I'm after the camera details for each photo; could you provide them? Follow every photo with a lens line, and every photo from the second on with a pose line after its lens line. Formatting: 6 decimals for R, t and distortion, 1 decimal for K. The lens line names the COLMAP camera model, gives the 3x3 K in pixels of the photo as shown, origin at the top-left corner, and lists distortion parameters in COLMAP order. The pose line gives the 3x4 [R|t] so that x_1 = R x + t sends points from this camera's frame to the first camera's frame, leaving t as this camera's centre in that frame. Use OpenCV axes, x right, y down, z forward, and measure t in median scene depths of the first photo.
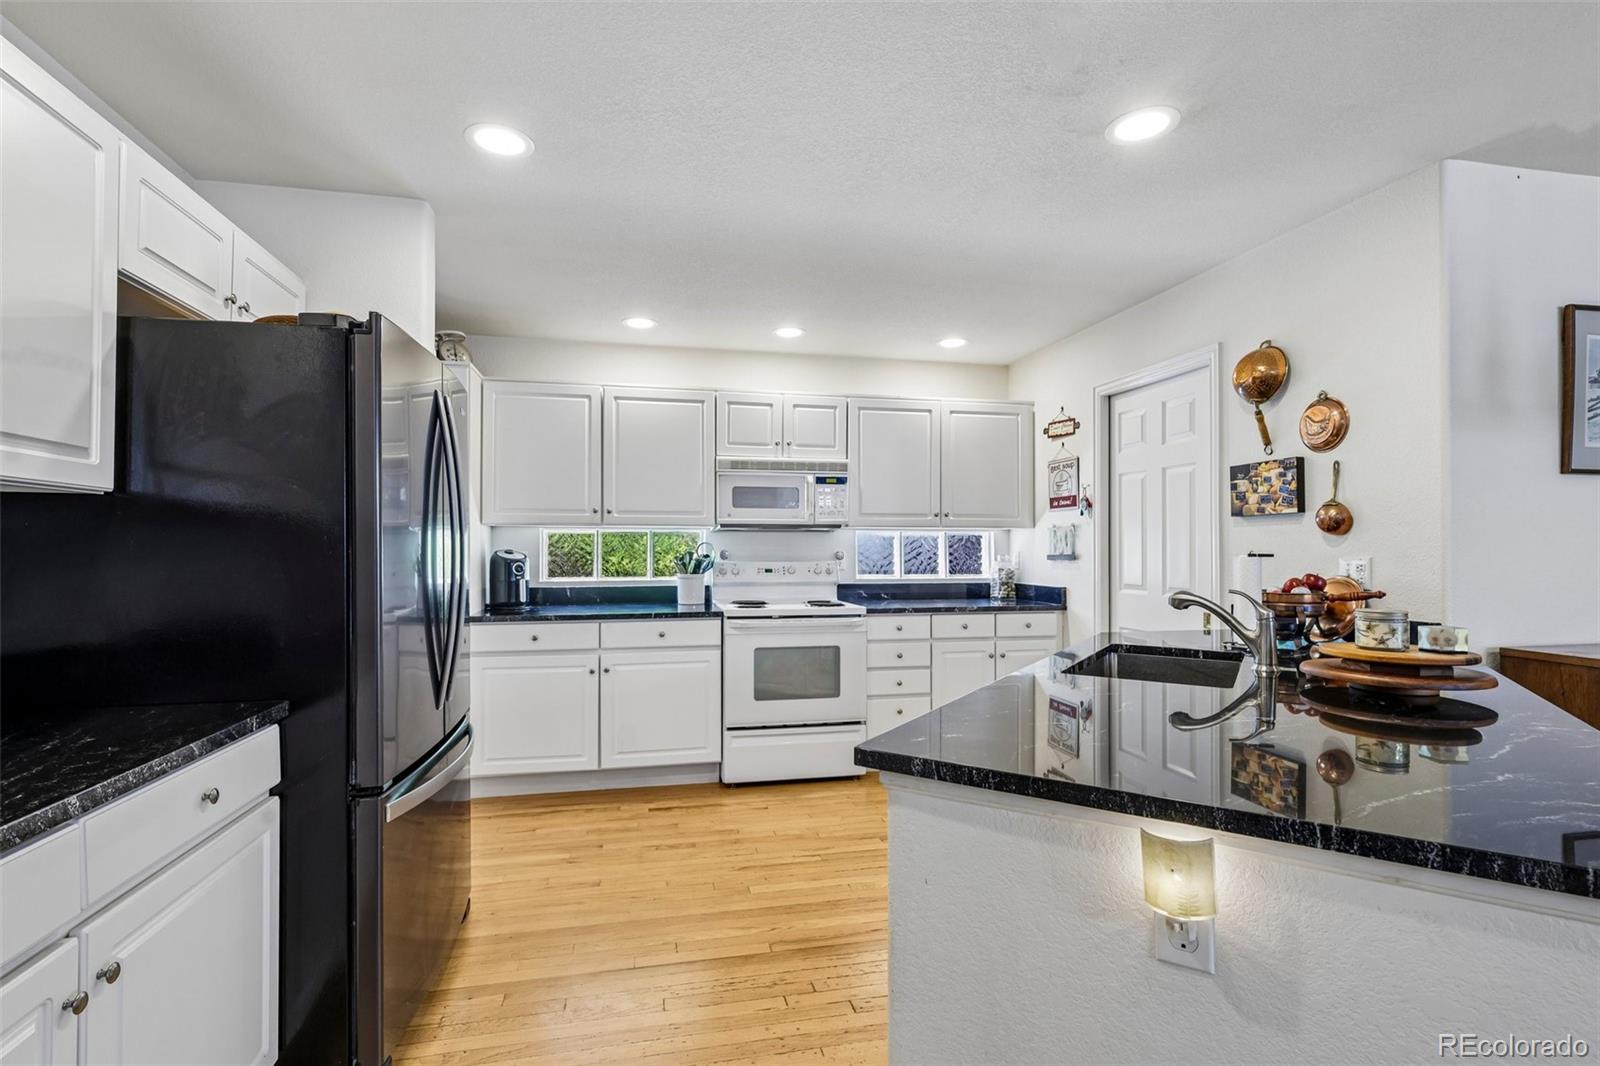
lens RADIAL K [[749.9, 0, 792.3], [0, 749.9, 543.6], [0, 0, 1]] dist [0.000127, 0.000372]
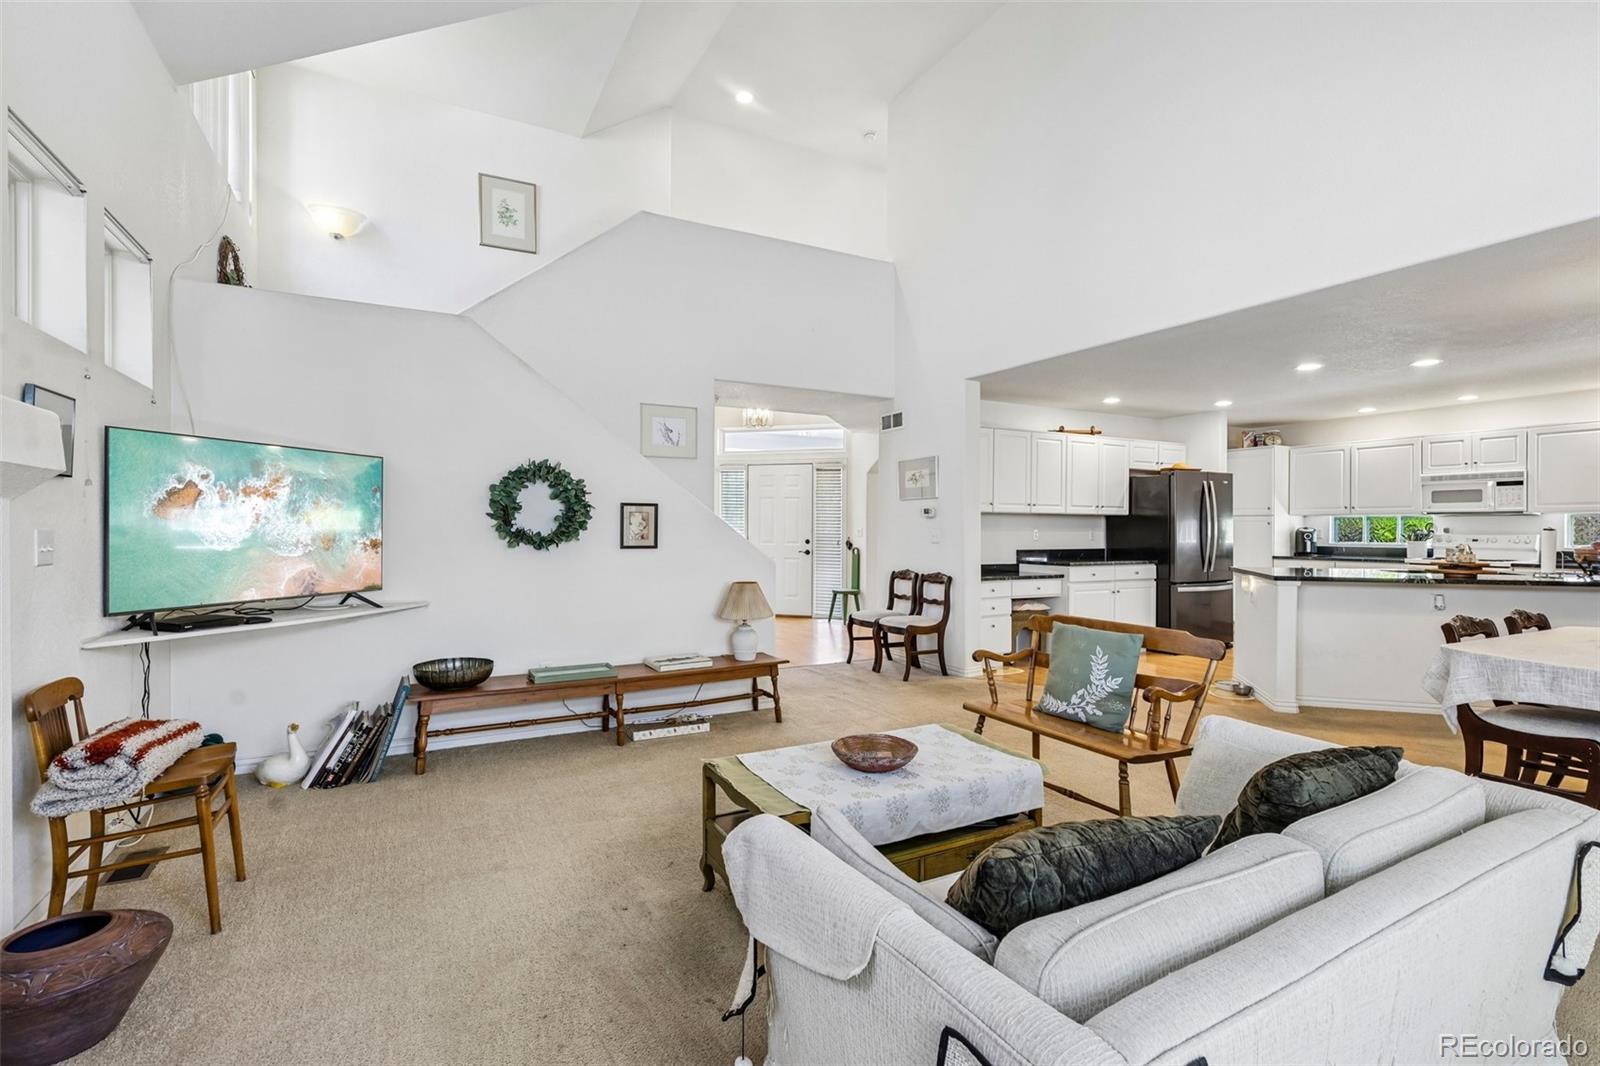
lens RADIAL K [[728.6, 0, 796.4], [0, 728.6, 531.3], [0, 0, 1]] dist [-0.000389, 0.000903]
pose [[0.276303, 0.006776, -0.961047, 1.237330], [0.006327, 0.999941, 0.008870, -0.007133], [0.961050, -0.008531, 0.276244, -0.966307]]
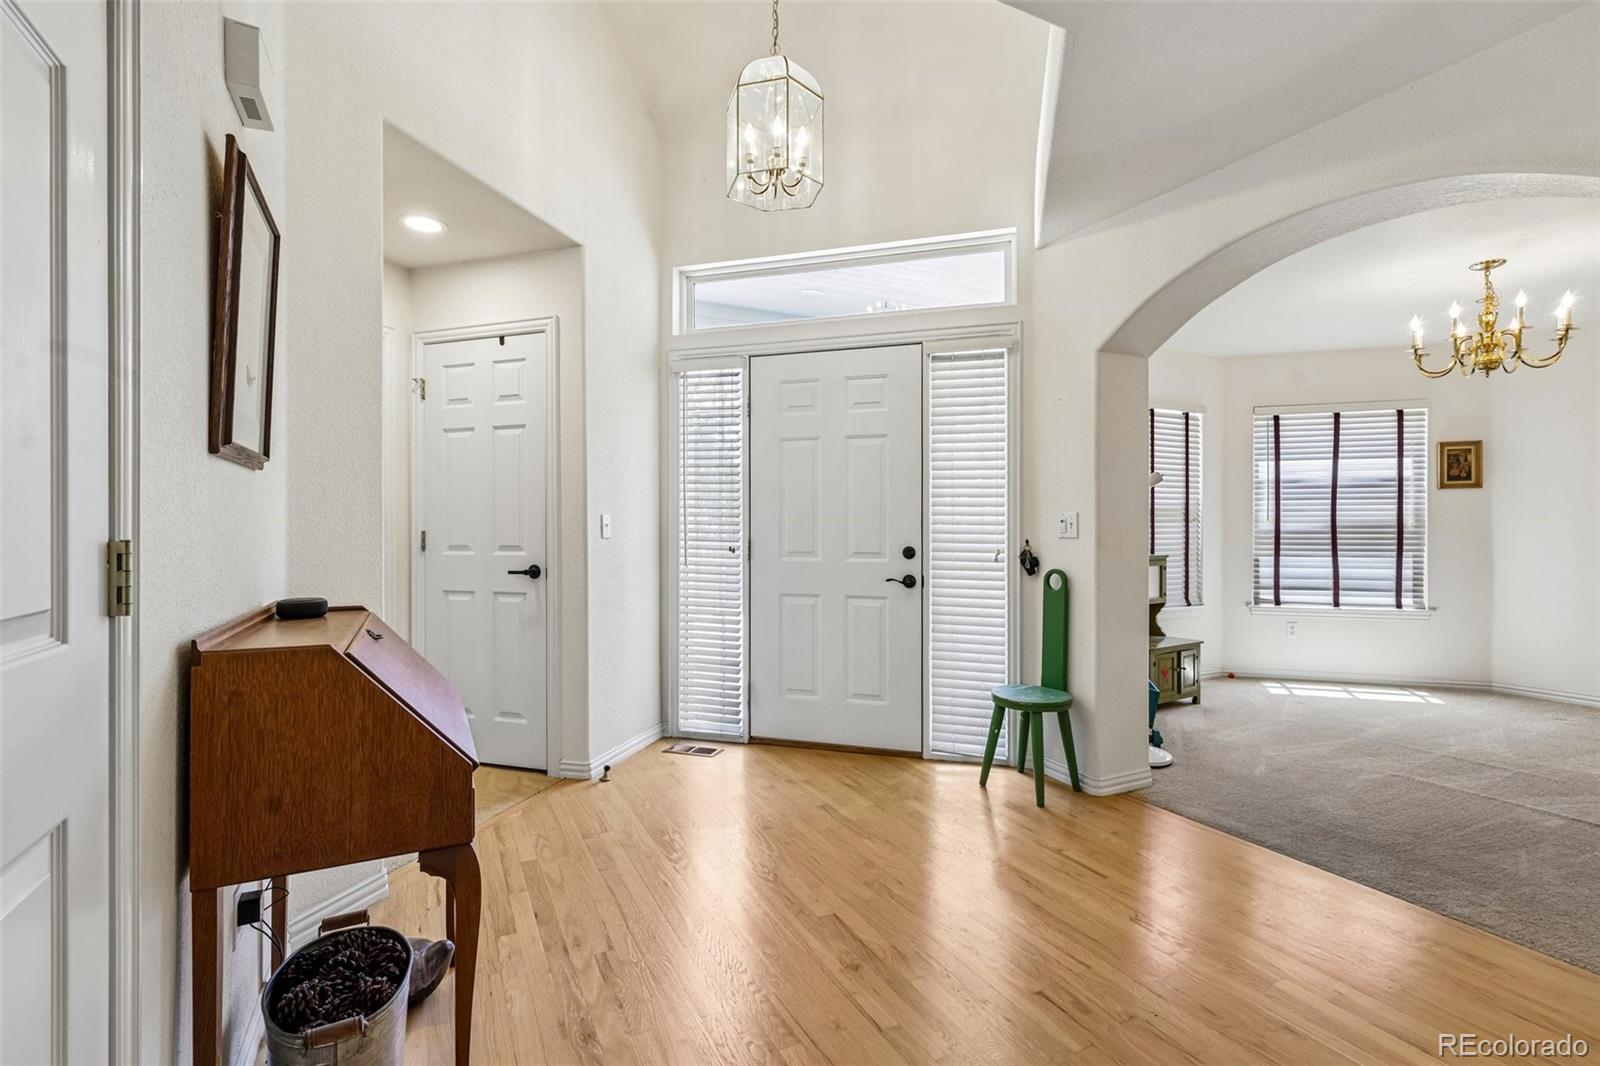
lens RADIAL K [[737.3, 0, 803.5], [0, 737.3, 528.6], [0, 0, 1]] dist [0.002474, -0.000029]
pose [[0.259341, 0.002075, -0.965784, -0.286074], [0.010129, 0.999937, 0.004868, 0.014052], [0.965733, -0.011045, 0.259303, -0.612481]]
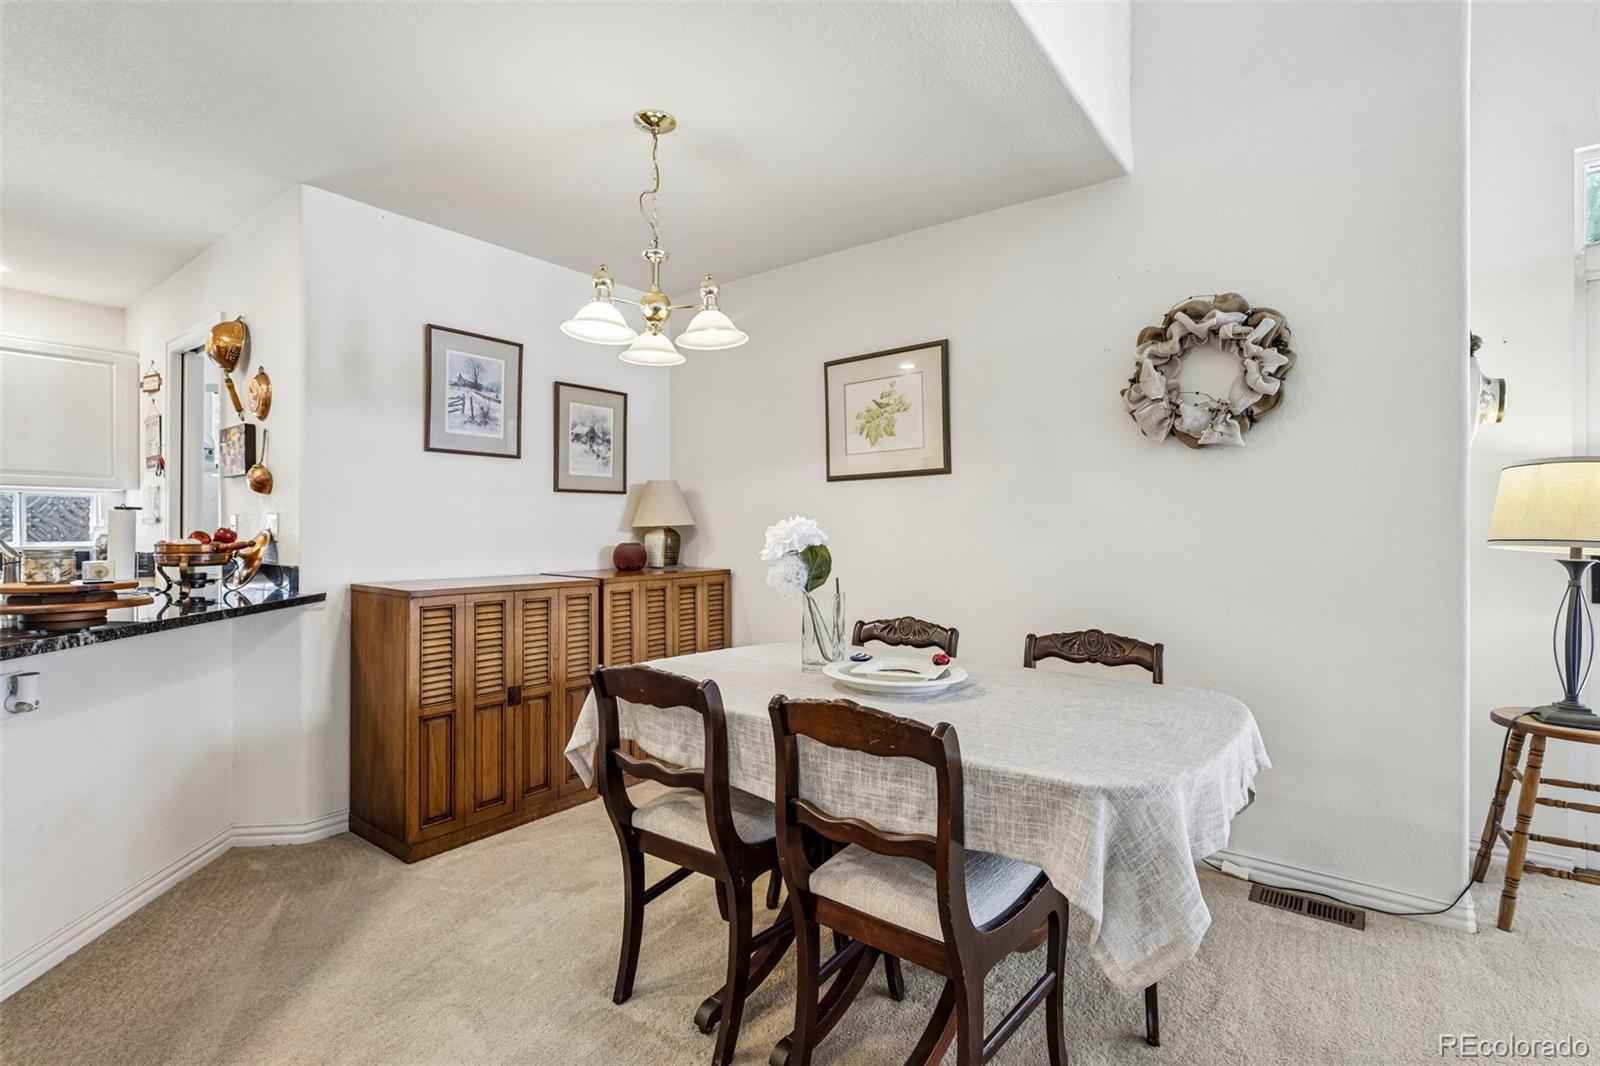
lens RADIAL K [[735.5, 0, 800.5], [0, 735.5, 529.8], [0, 0, 1]] dist [0.001170, 0.000854]
pose [[0.759010, 0.002211, 0.651075, 0.416195], [-0.007320, 0.999960, 0.005137, 0.021182], [-0.651037, -0.008665, 0.758996, -0.254761]]
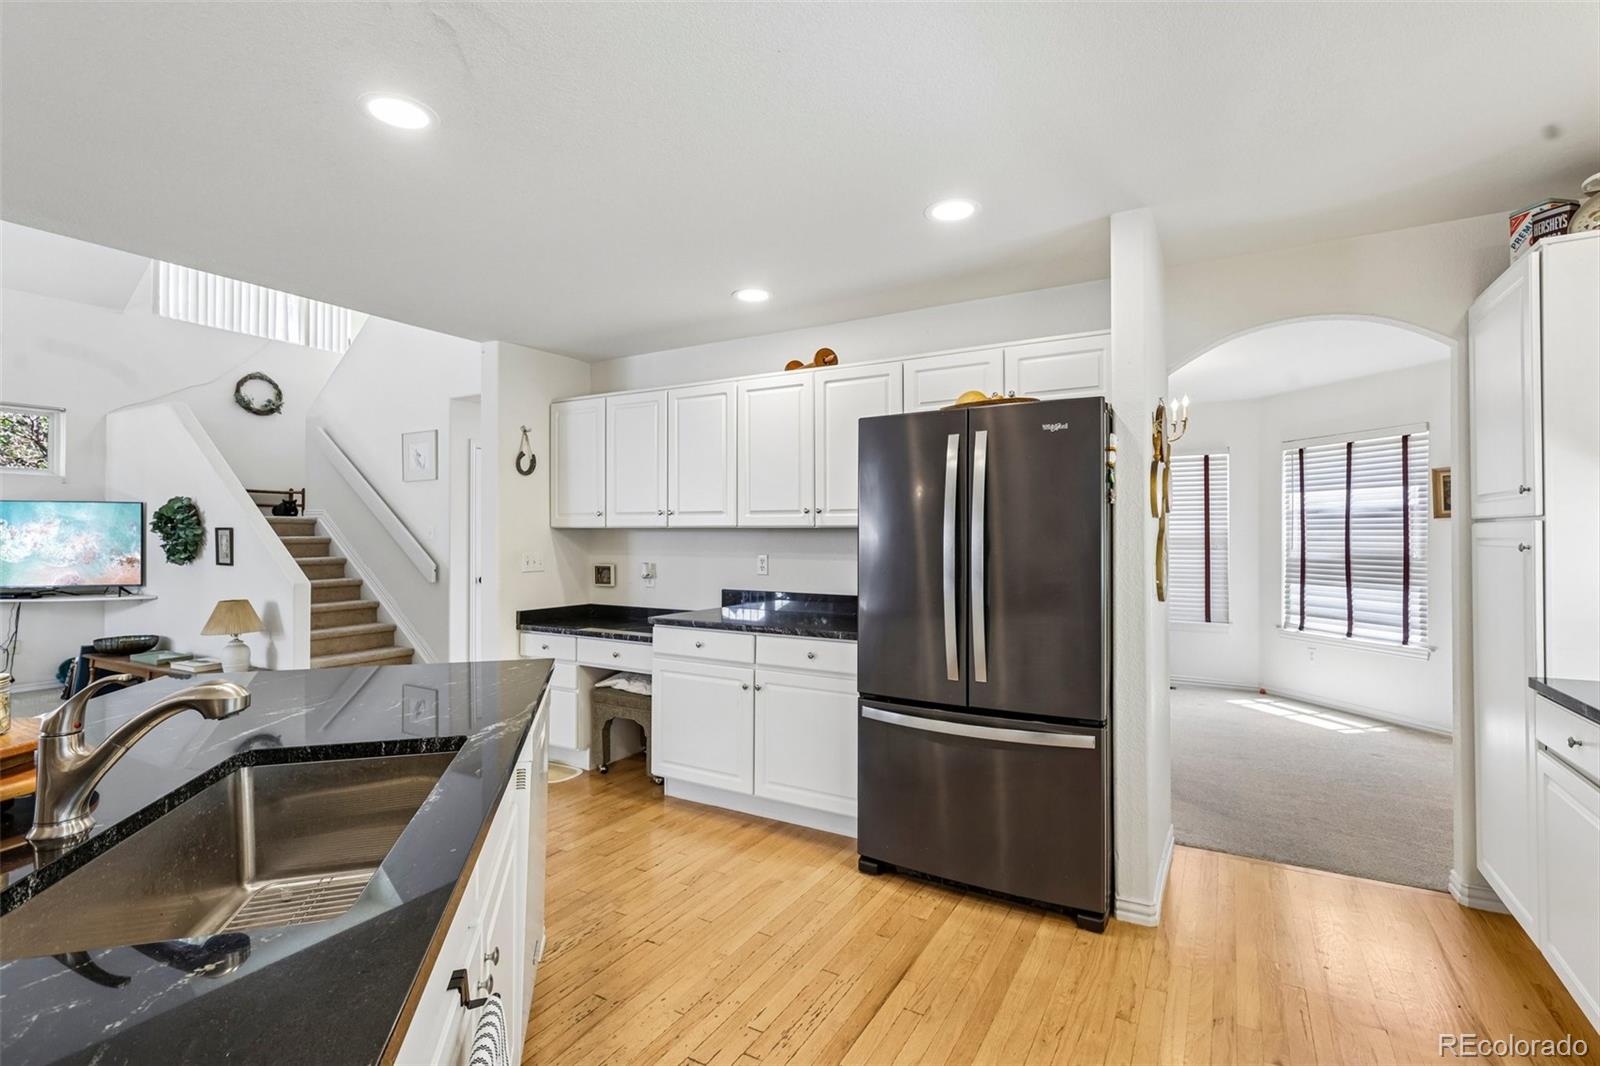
lens RADIAL K [[737.3, 0, 803.5], [0, 737.3, 528.6], [0, 0, 1]] dist [0.002474, -0.000029]
pose [[-0.668947, -0.005418, -0.743290, 0.352561], [0.007111, 0.999881, -0.013687, -0.014248], [0.743276, -0.014441, -0.668829, 0.899254]]
